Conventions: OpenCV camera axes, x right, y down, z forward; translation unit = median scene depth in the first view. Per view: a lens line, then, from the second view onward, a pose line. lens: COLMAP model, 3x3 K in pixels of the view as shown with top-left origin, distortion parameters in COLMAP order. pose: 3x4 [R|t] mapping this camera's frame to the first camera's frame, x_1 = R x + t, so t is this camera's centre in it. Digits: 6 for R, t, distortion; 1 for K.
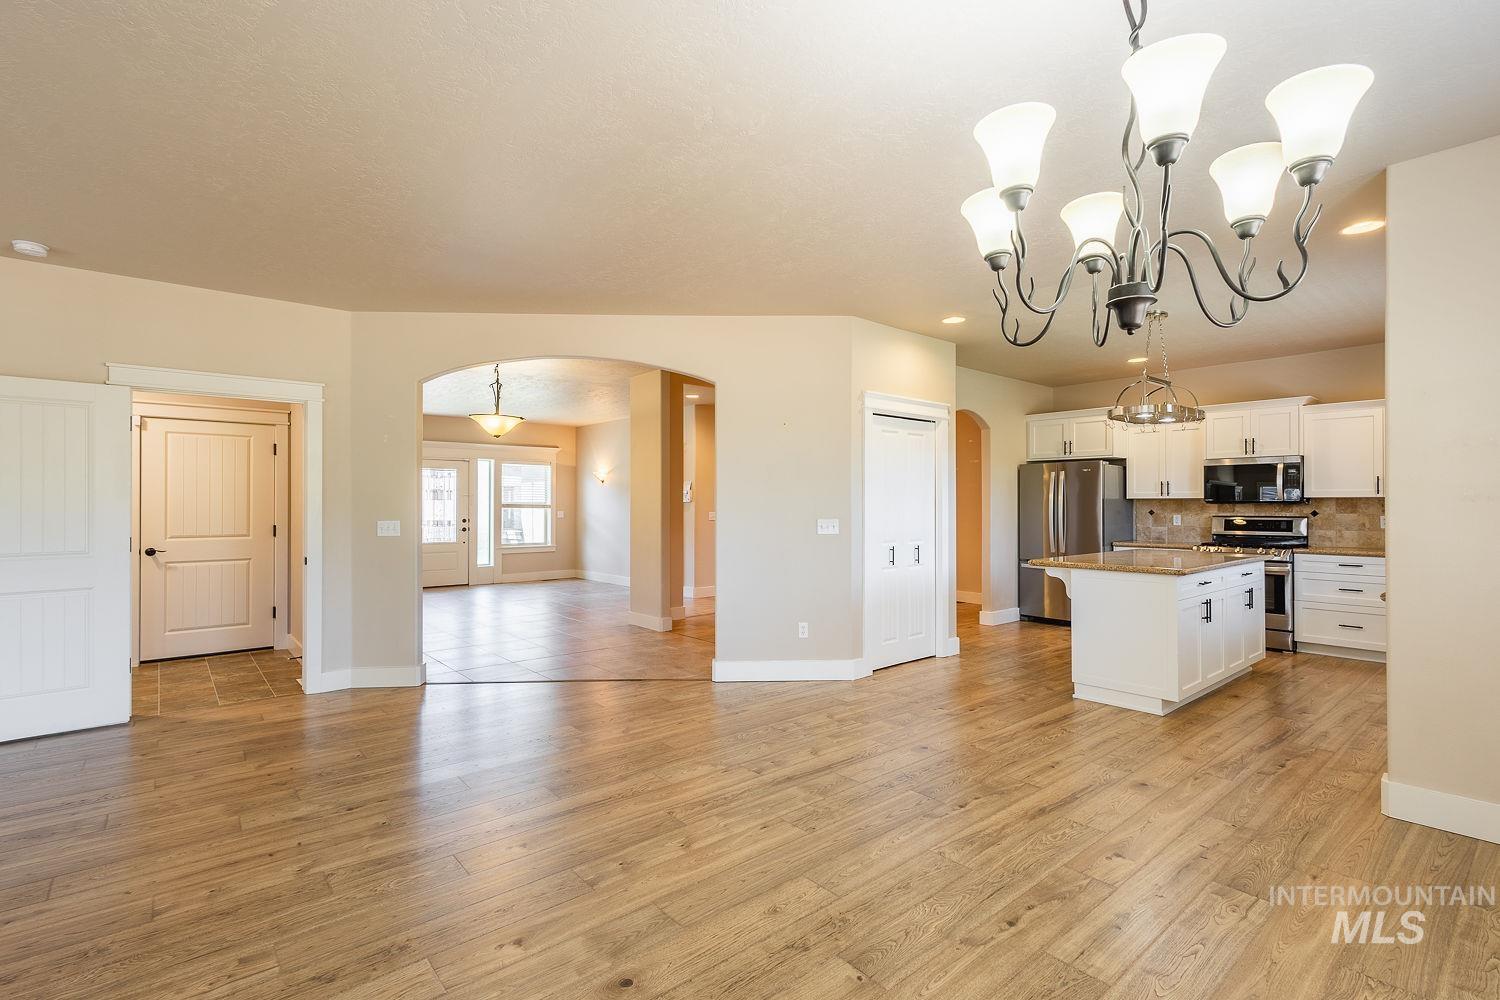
lens RADIAL K [[693.8, 0, 745.9], [0, 693.8, 501.6], [0, 0, 1]] dist [0.010881, -0.000033]
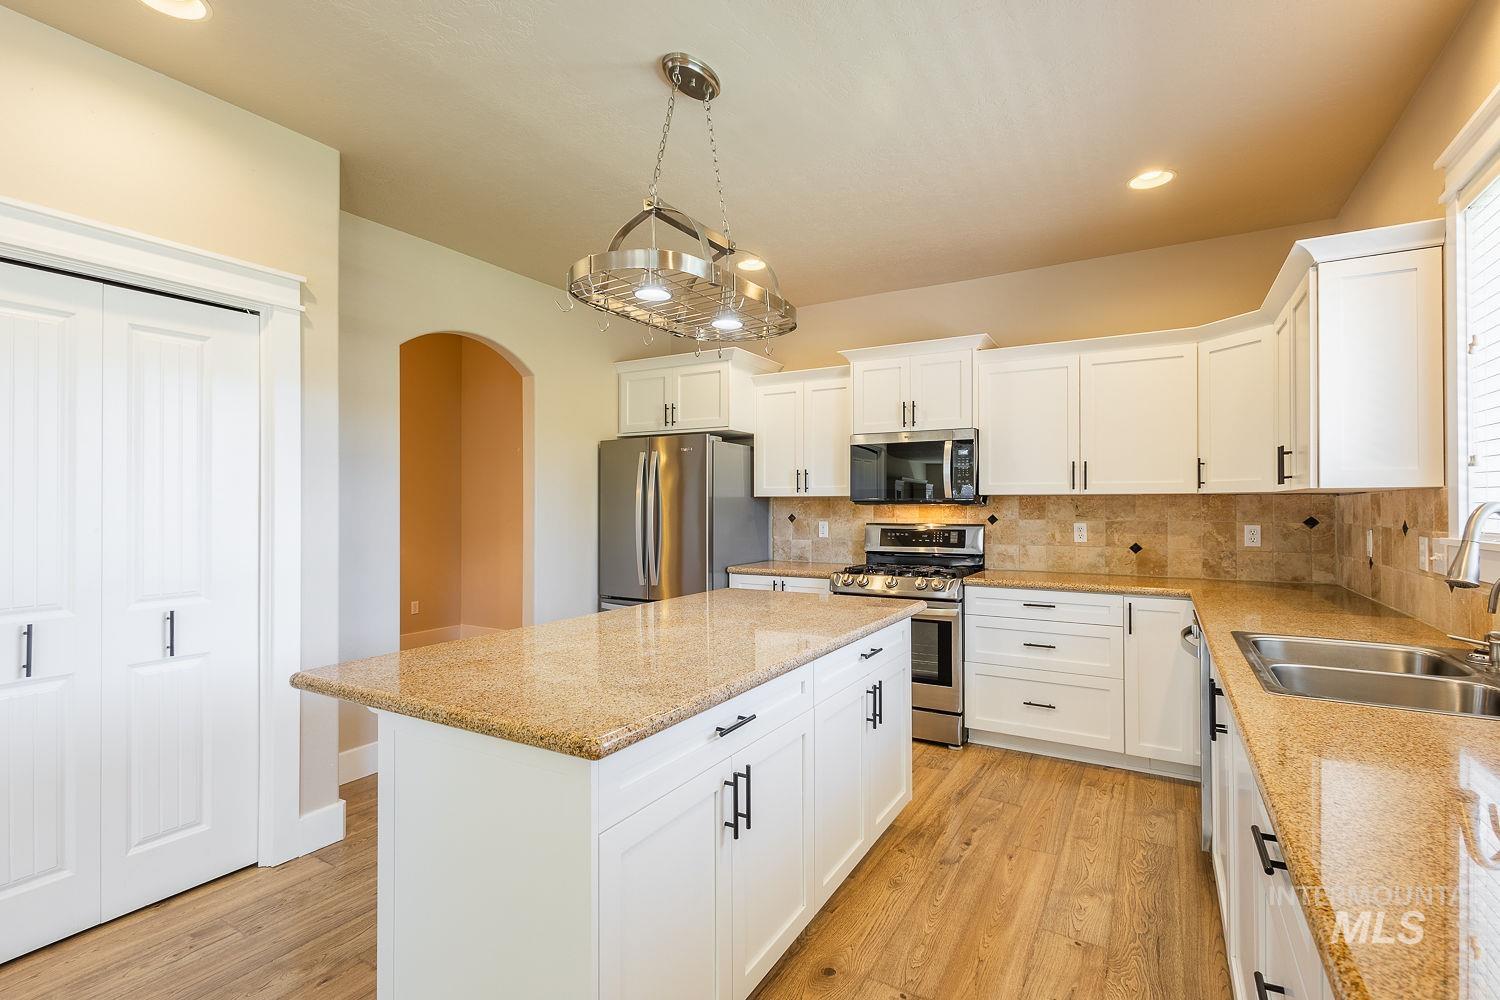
lens RADIAL K [[693.8, 0, 745.9], [0, 693.8, 501.6], [0, 0, 1]] dist [0.010881, -0.000033]
pose [[0.945459, 0.000534, 0.325741, 0.376097], [-0.000283, 1.000000, -0.000817, 0.000842], [-0.325741, 0.000680, 0.945459, 0.451392]]
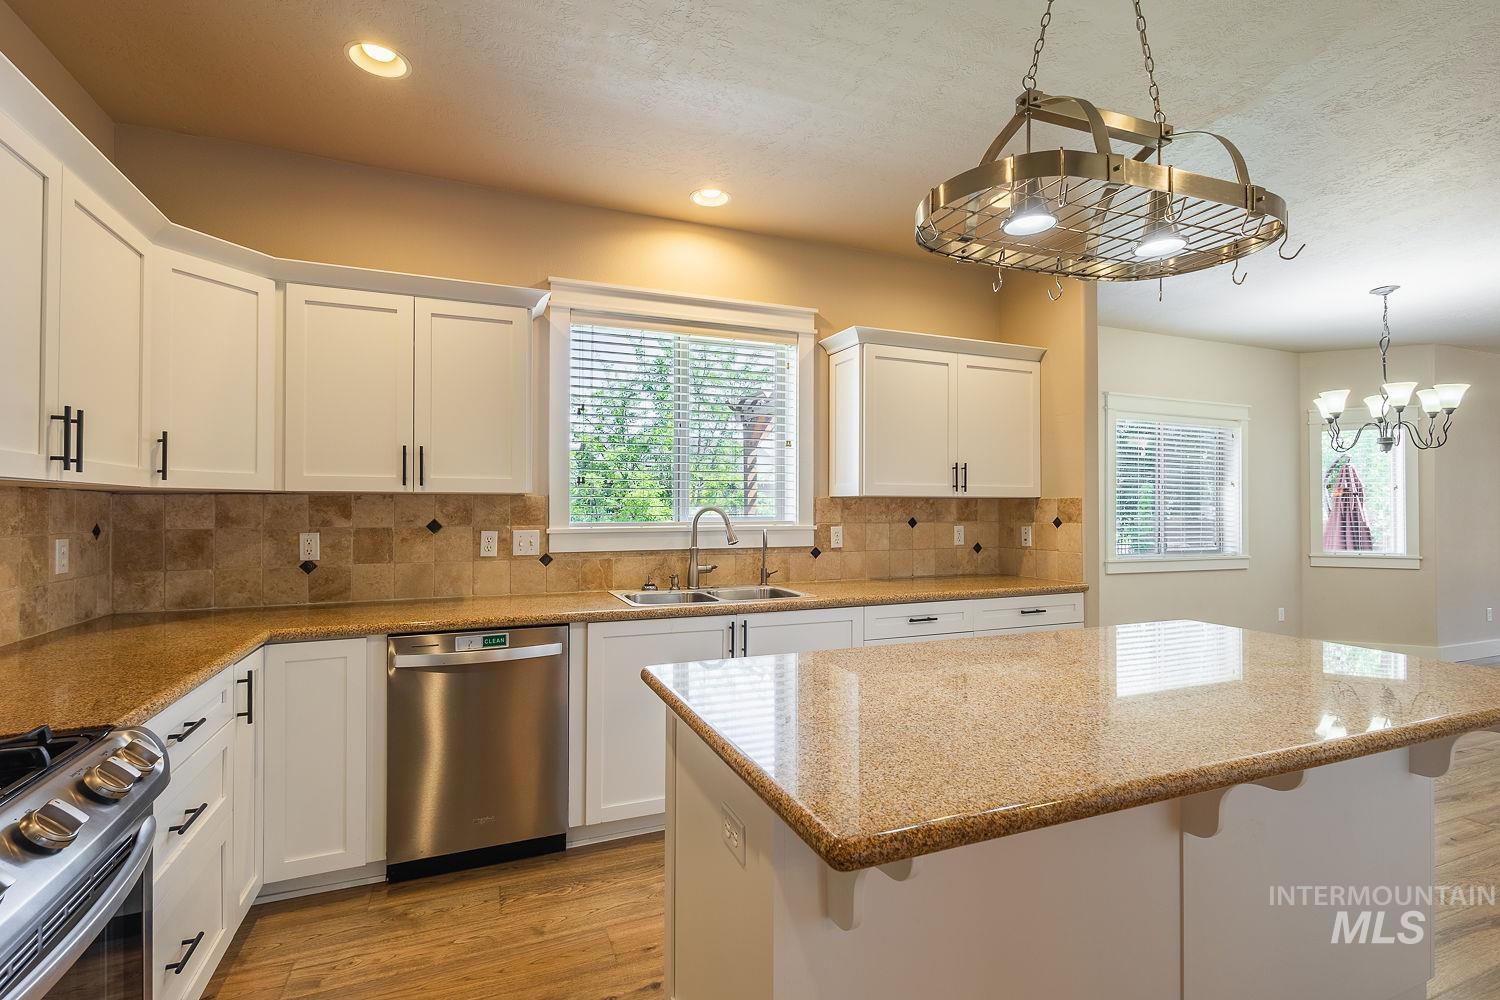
lens RADIAL K [[693.8, 0, 745.9], [0, 693.8, 501.6], [0, 0, 1]] dist [0.010881, -0.000033]
pose [[-0.951832, 0.001850, 0.306615, 0.508223], [-0.002698, 0.999893, -0.014408, 0.004604], [-0.306608, -0.014542, -0.951725, 1.062523]]
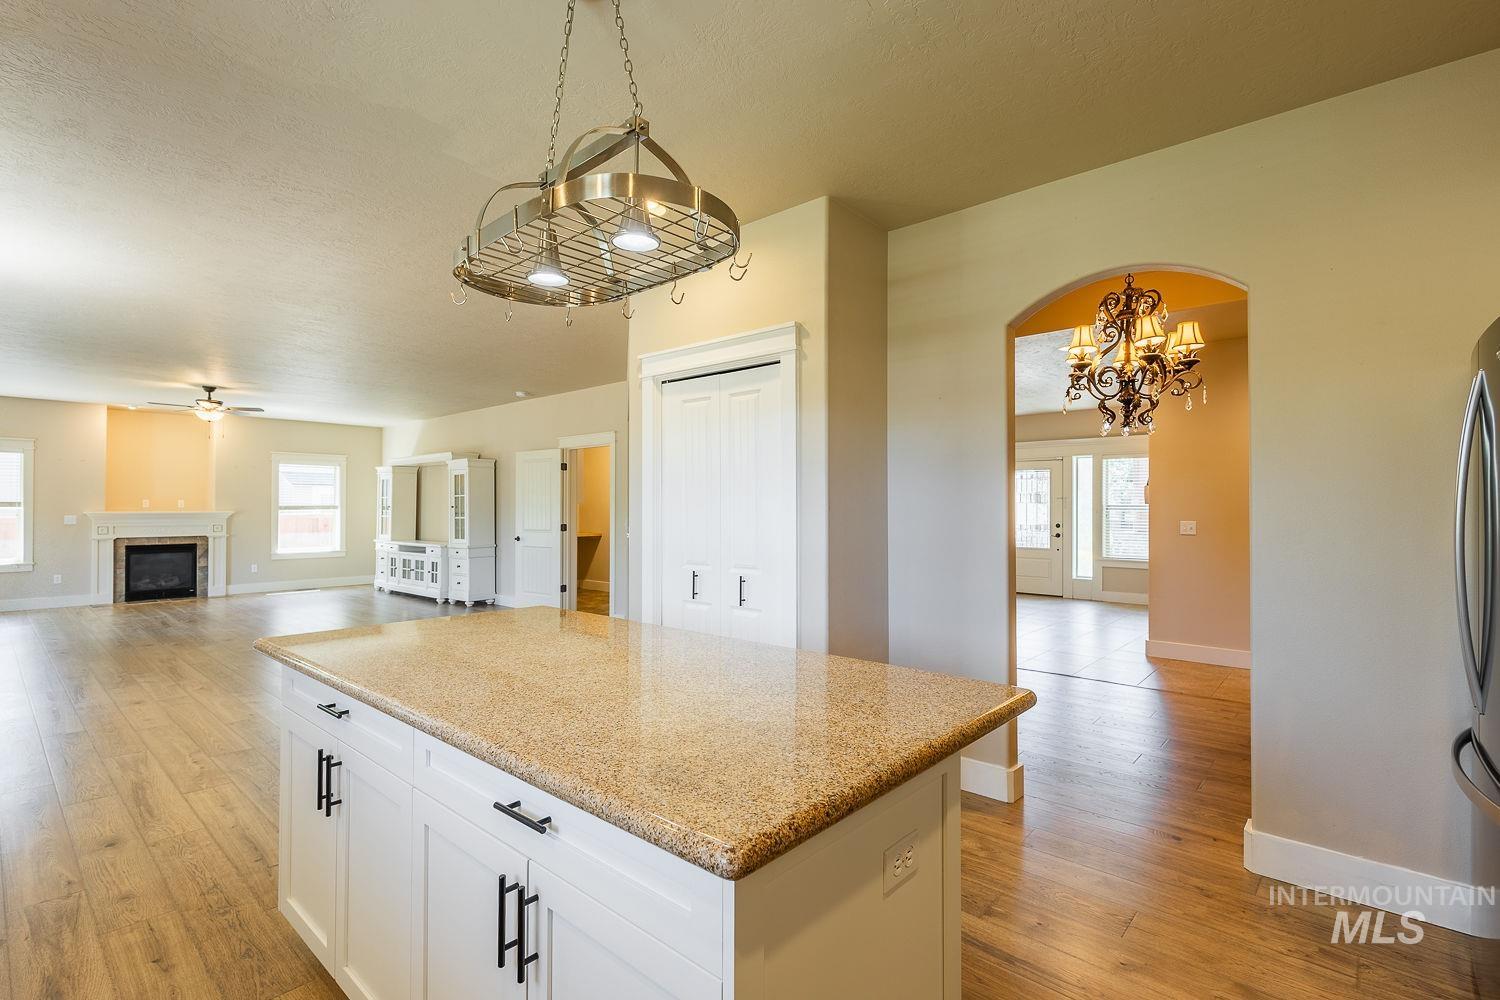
lens RADIAL K [[693.8, 0, 745.9], [0, 693.8, 501.6], [0, 0, 1]] dist [0.010881, -0.000033]
pose [[0.137101, -0.008032, -0.990524, 0.744081], [0.003502, 0.999965, -0.007624, 0.002693], [0.990551, -0.002424, 0.137125, 0.808795]]
